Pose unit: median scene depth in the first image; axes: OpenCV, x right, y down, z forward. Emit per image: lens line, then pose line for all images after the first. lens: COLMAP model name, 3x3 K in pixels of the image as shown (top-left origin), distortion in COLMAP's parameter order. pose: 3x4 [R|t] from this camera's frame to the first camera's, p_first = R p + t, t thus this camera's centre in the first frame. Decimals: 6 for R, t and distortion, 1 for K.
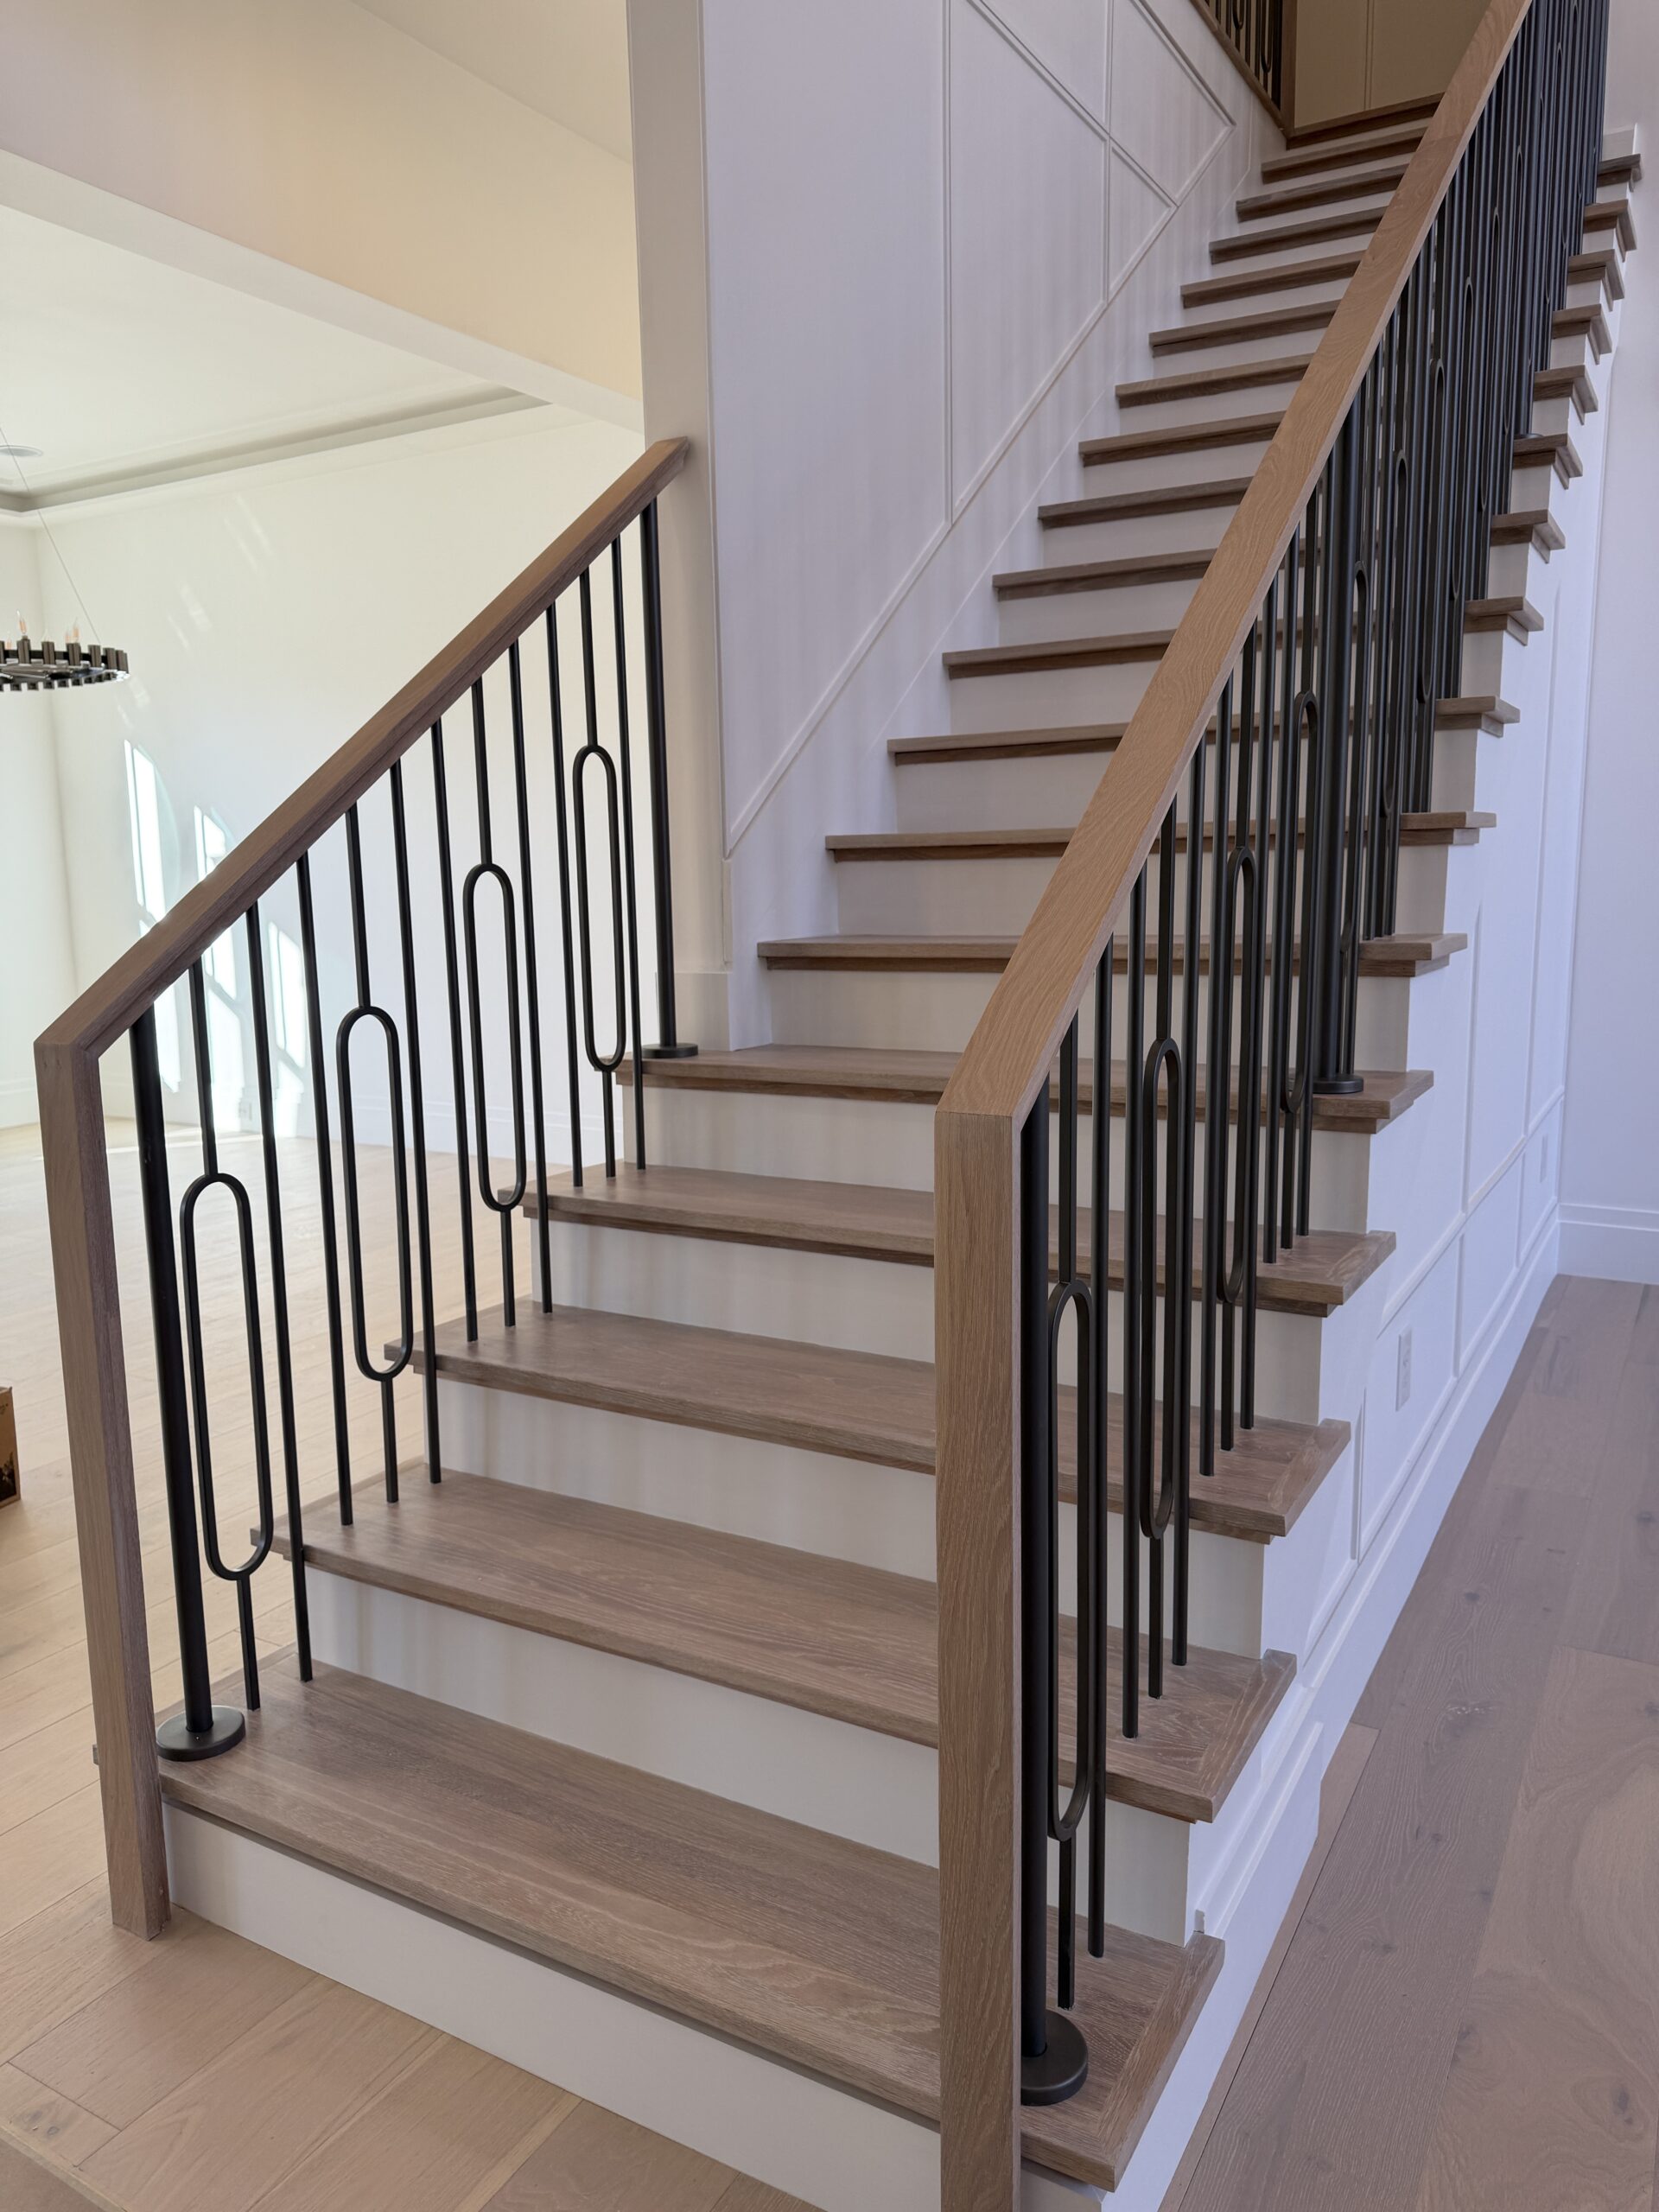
lens RADIAL K [[1555.8, 0, 829.2], [0, 1555.8, 1121.8], [0, 0, 1]] dist [0.193693, -0.419076]
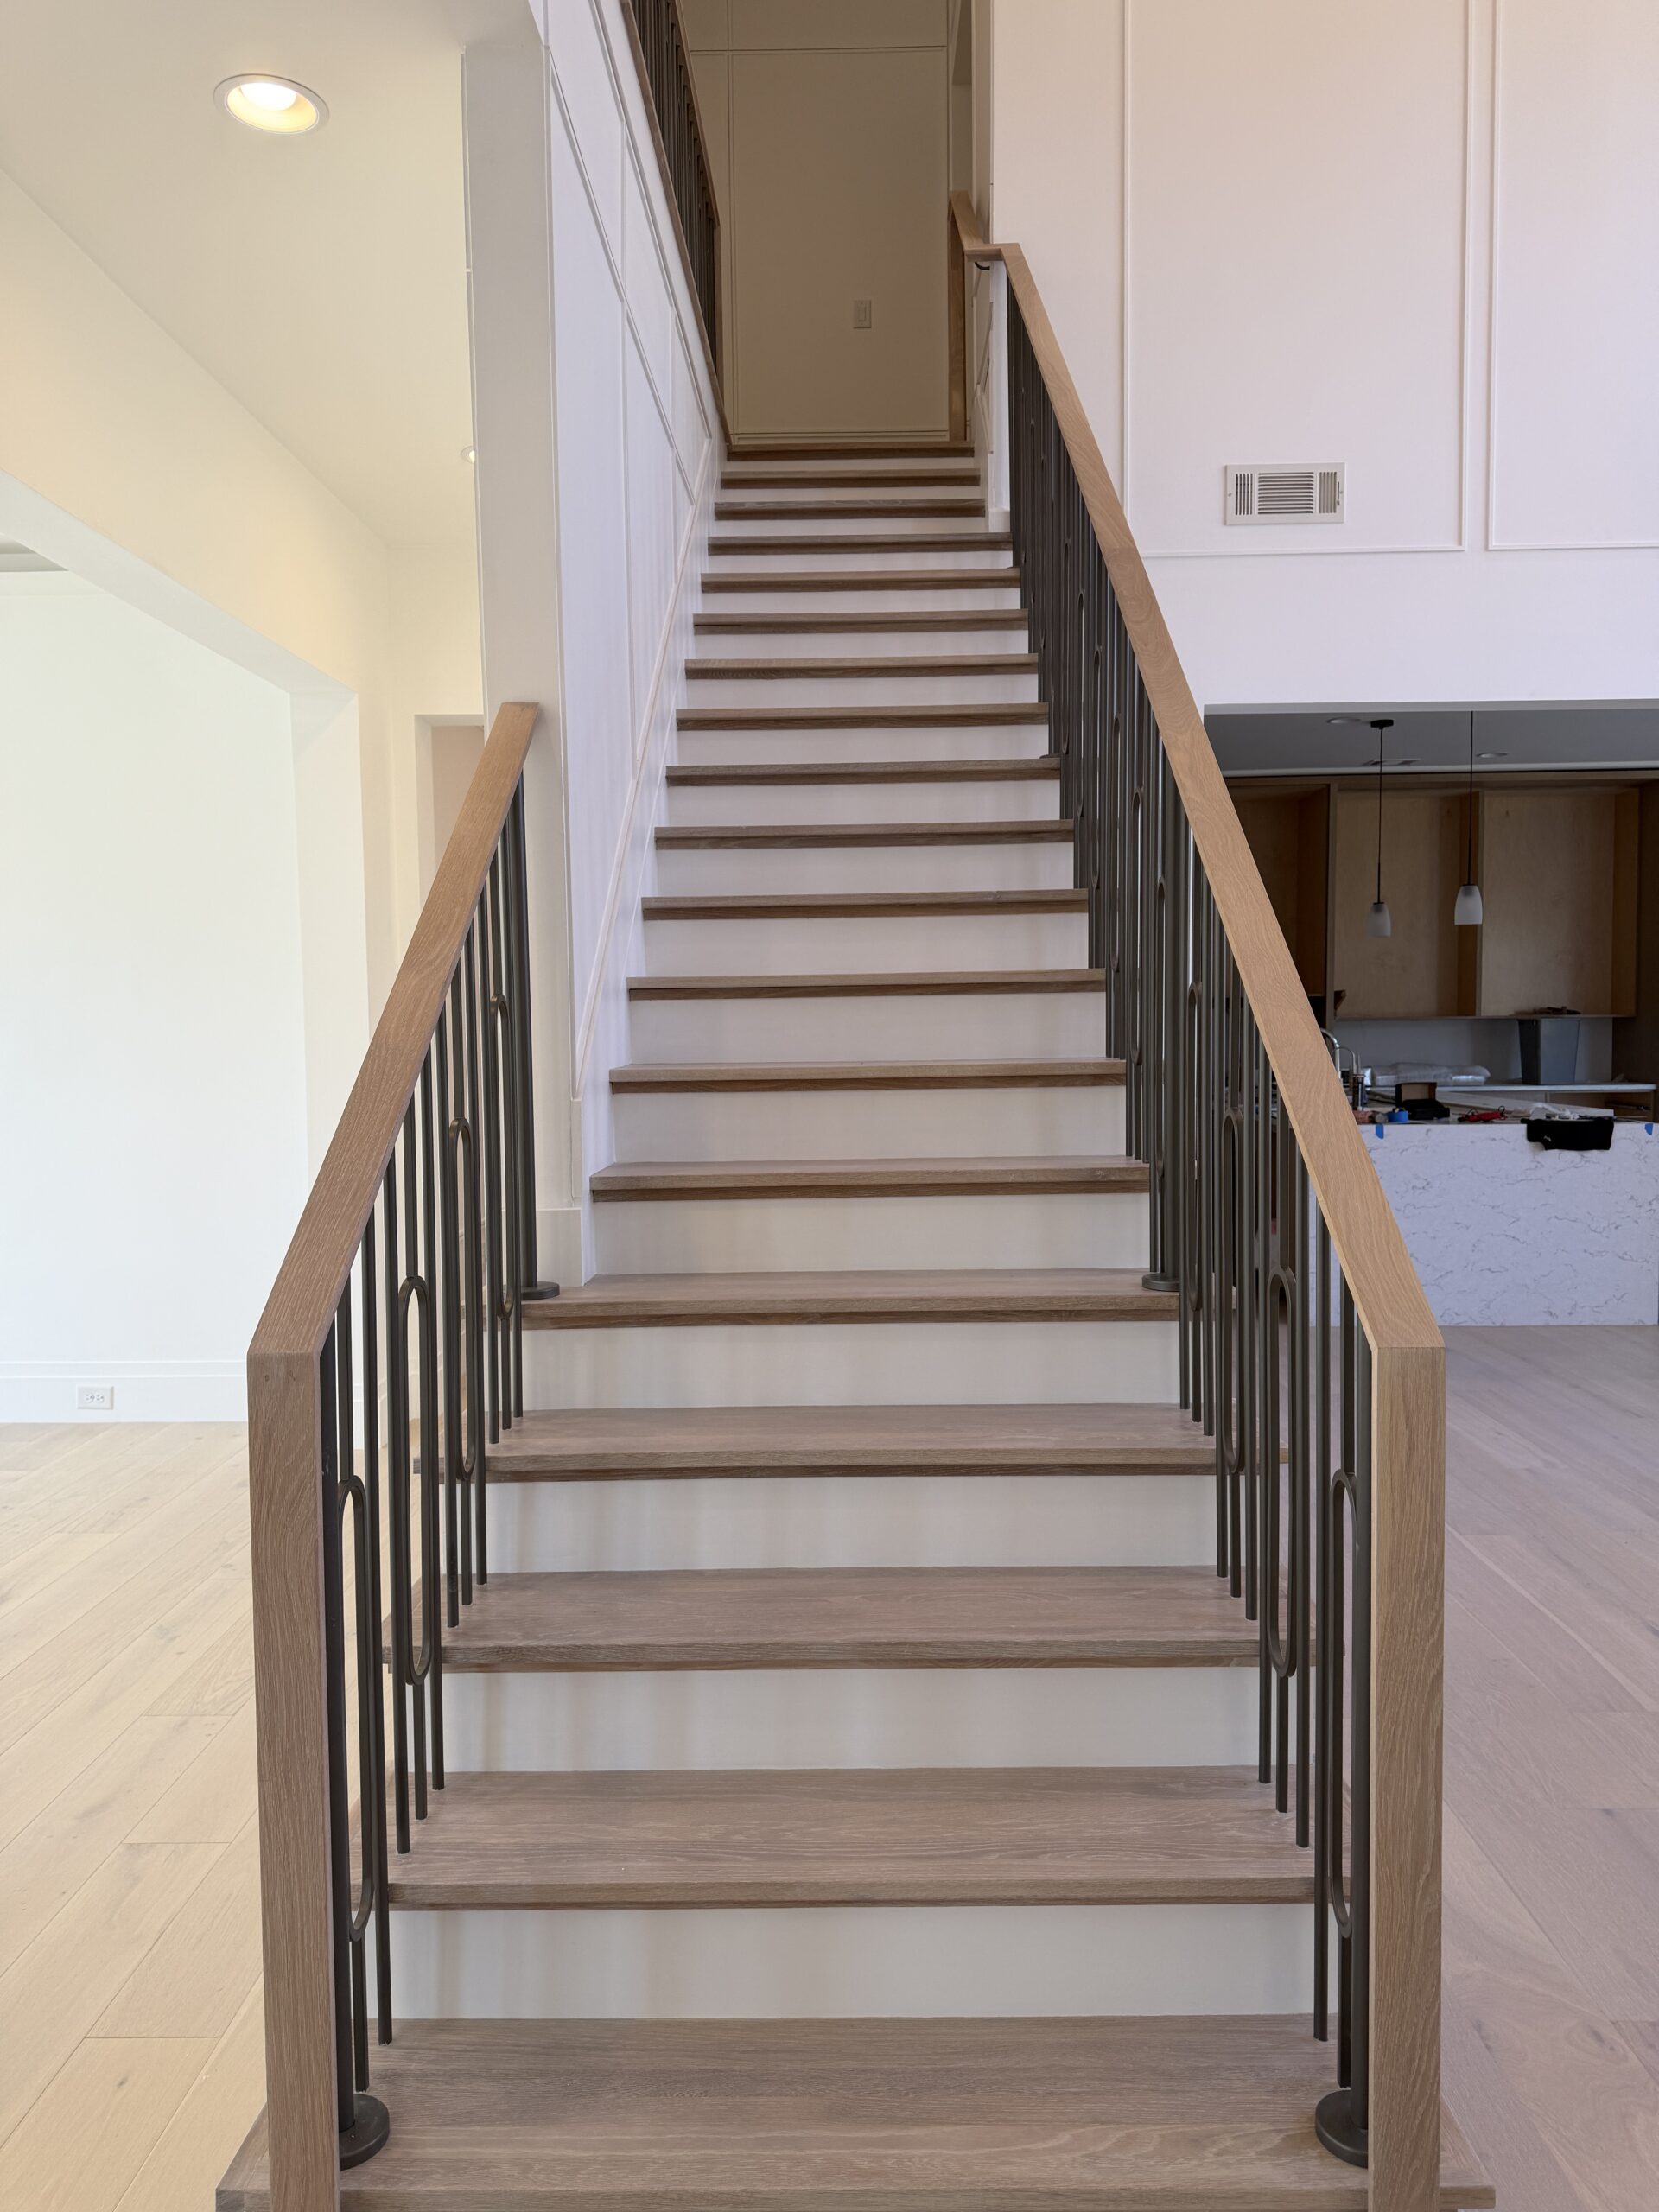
lens RADIAL K [[1563.0, 0, 821.2], [0, 1563.0, 1124.0], [0, 0, 1]] dist [0.086847, -0.130883]
pose [[0.872436, -0.027041, 0.487980, -0.534656], [0.079831, 0.992943, -0.087702, -0.062418], [-0.482165, 0.115470, 0.868437, 0.051033]]
